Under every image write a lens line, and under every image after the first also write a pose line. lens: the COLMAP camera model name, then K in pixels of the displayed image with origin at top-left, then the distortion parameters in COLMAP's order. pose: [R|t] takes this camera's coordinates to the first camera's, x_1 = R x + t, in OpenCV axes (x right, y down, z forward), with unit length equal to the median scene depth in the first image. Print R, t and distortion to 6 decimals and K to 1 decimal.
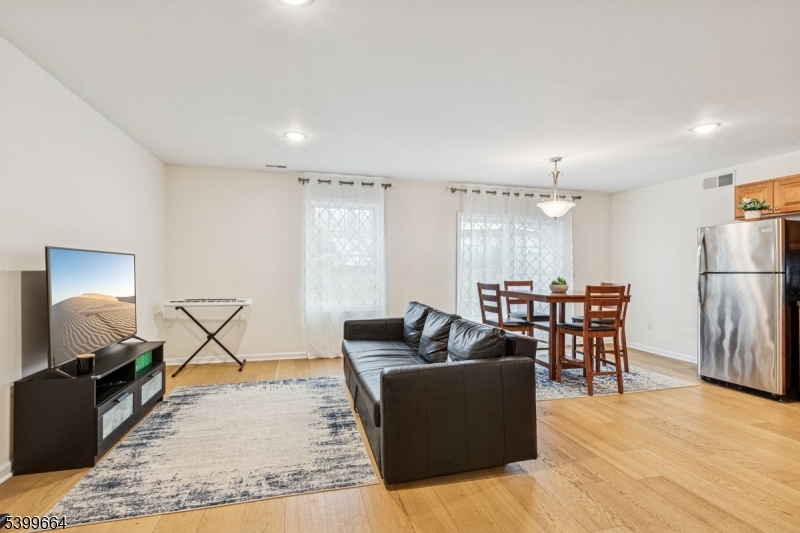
lens RADIAL K [[386.6, 0, 400.0], [0, 386.6, 266.5], [0, 0, 1]] dist [-0.000052, 0.000030]
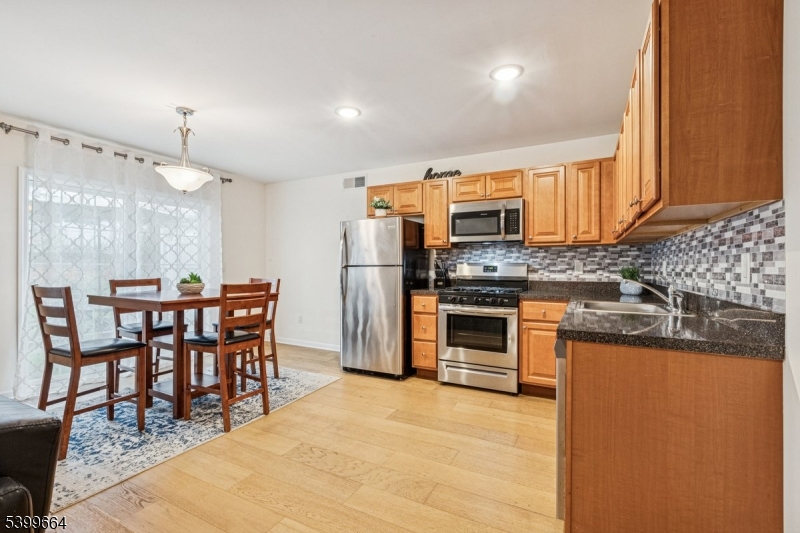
lens RADIAL K [[357.3, 0, 400.0], [0, 357.3, 266.5], [0, 0, 1]] dist [-0.000935, 0.000014]
pose [[0.670931, -0.006785, 0.741488, 0.189078], [-0.003624, 0.999916, 0.012429, 0.005478], [-0.741511, -0.011026, 0.670851, 0.267737]]
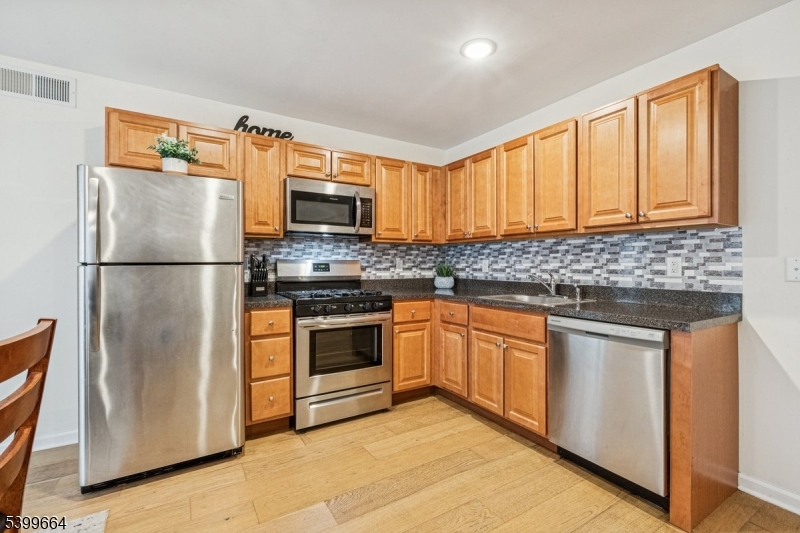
lens RADIAL K [[353.3, 0, 400.0], [0, 353.3, 266.5], [0, 0, 1]] dist [-0.001691, -0.000254]
pose [[-0.286077, -0.016812, 0.958059, 0.279563], [-0.013886, 0.999814, 0.013398, 0.008605], [-0.958106, -0.009470, -0.286257, 0.794022]]
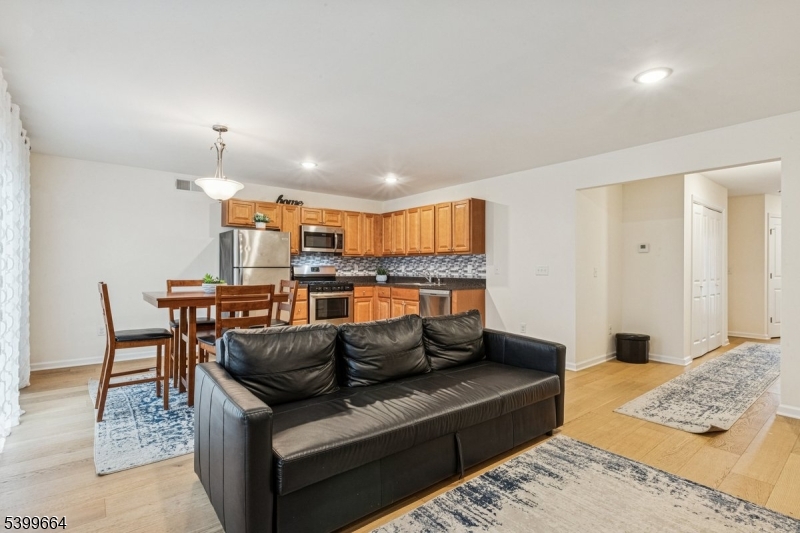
lens RADIAL K [[386.6, 0, 400.0], [0, 386.6, 266.5], [0, 0, 1]] dist [-0.000052, 0.000030]
pose [[-0.408083, -0.007064, 0.912918, -0.533737], [-0.016133, 0.999870, 0.000525, 0.004468], [-0.912802, -0.014514, -0.408143, 1.070595]]
